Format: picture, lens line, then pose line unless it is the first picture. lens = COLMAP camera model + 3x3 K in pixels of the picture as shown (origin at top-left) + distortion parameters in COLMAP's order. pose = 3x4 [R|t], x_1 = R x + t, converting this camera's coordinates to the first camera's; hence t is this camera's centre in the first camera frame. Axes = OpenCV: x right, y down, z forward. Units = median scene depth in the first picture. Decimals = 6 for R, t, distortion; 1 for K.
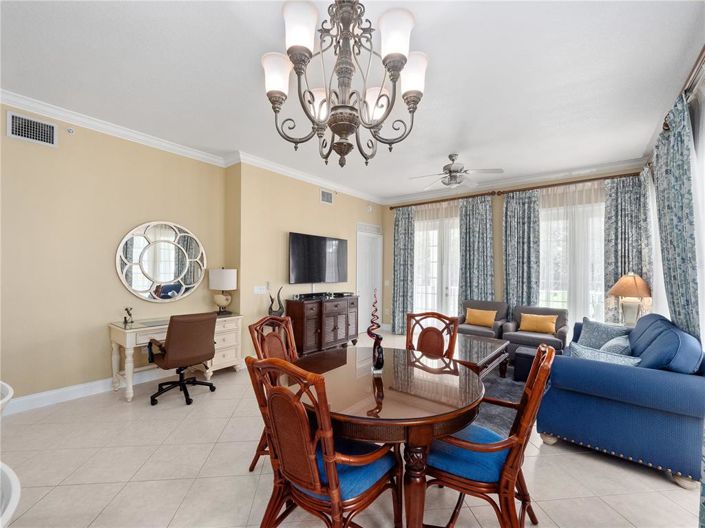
lens RADIAL K [[300.9, 0, 349.5], [0, 300.9, 261.4], [0, 0, 1]] dist [0.001250, -0.008037]
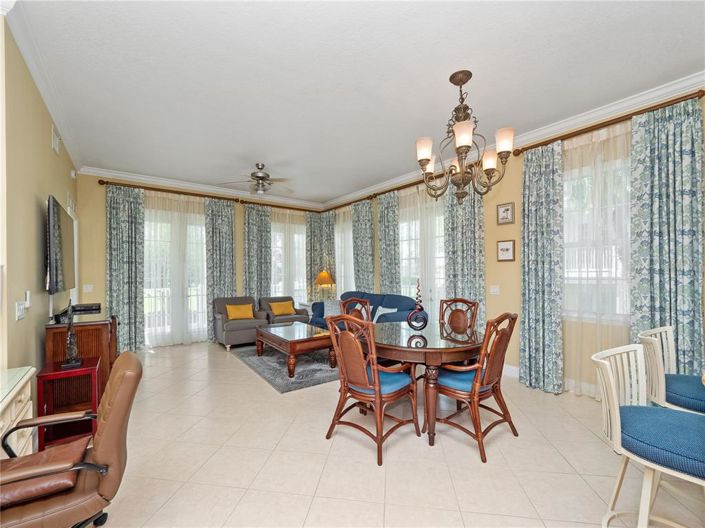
lens RADIAL K [[300.9, 0, 349.5], [0, 300.9, 261.4], [0, 0, 1]] dist [0.001250, -0.008037]
pose [[0.244892, 0.025405, 0.969218, -0.531555], [-0.023133, 0.999525, -0.020354, 0.014106], [-0.969274, -0.017436, 0.245363, 0.340184]]
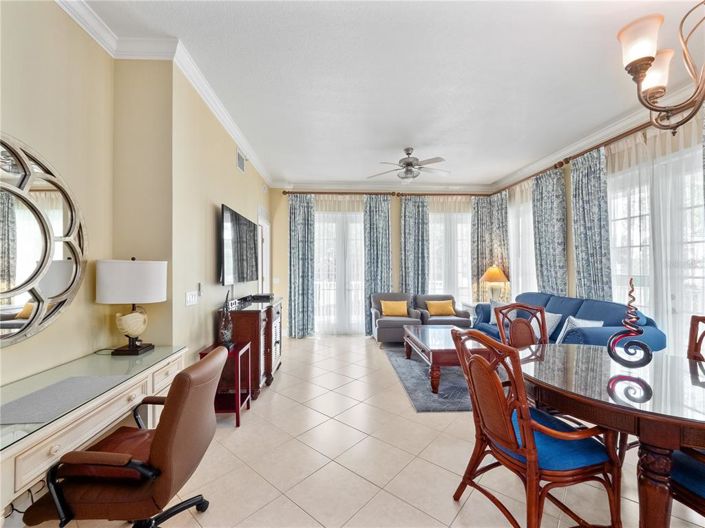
lens RADIAL K [[300.9, 0, 349.5], [0, 300.9, 261.4], [0, 0, 1]] dist [0.001250, -0.008037]
pose [[0.739443, 0.003628, 0.673210, -0.398659], [-0.009719, 0.999939, 0.005285, 0.015566], [-0.673149, -0.010451, 0.739433, 0.320415]]
